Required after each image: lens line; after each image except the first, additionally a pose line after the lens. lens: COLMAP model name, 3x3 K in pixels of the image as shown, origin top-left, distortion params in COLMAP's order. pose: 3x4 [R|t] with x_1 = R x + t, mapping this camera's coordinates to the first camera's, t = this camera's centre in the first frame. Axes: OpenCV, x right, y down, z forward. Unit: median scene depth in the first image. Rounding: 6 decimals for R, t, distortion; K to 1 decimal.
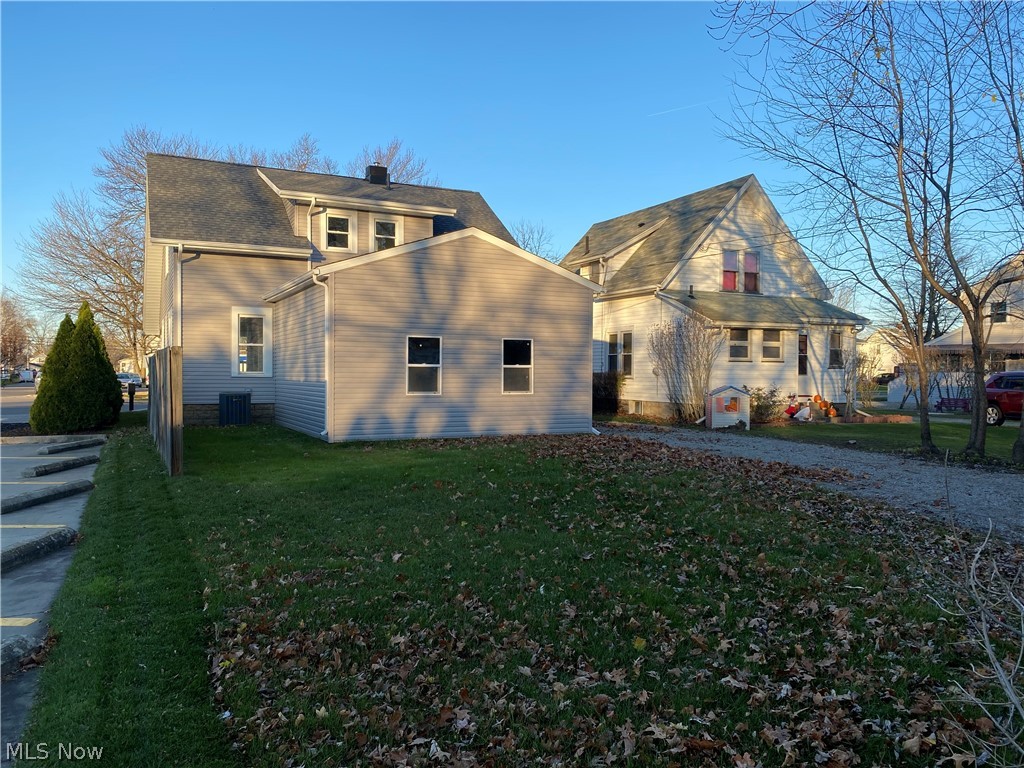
lens RADIAL K [[789.6, 0, 508.4], [0, 789.6, 372.1], [0, 0, 1]] dist [0.035101, -0.008645]
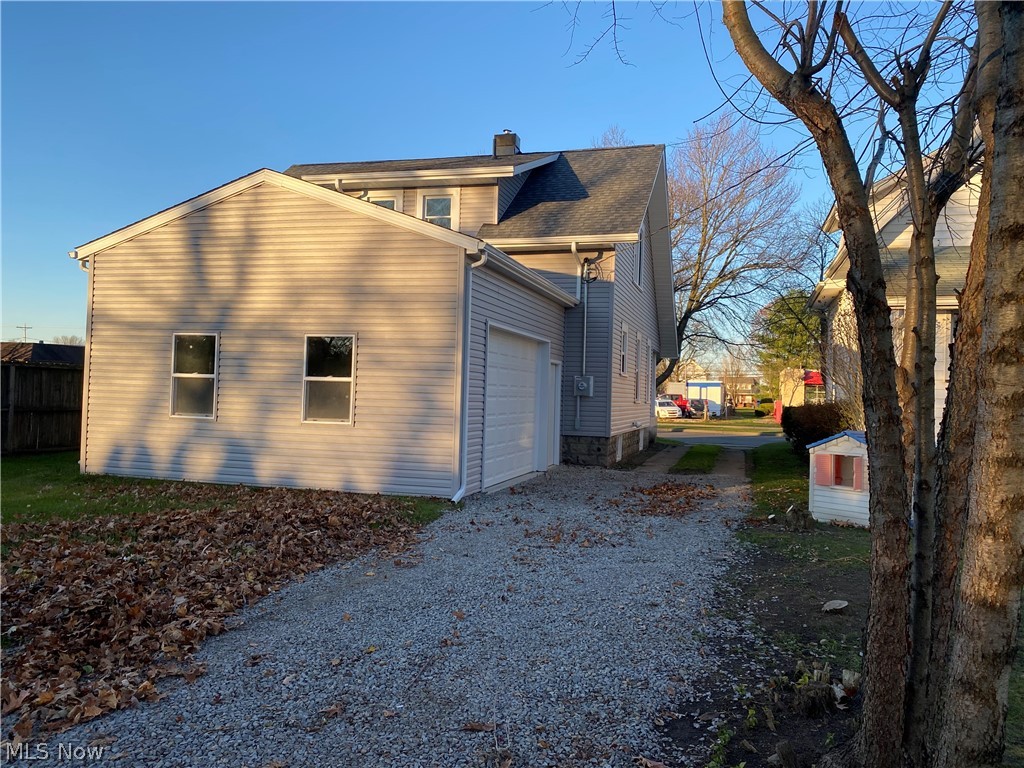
lens RADIAL K [[789.6, 0, 508.4], [0, 789.6, 372.1], [0, 0, 1]] dist [0.035101, -0.008645]
pose [[0.740700, -0.001412, -0.671835, 0.542677], [-0.027090, 0.999122, -0.031967, 0.002821], [0.671290, 0.041878, 0.740011, 0.635477]]
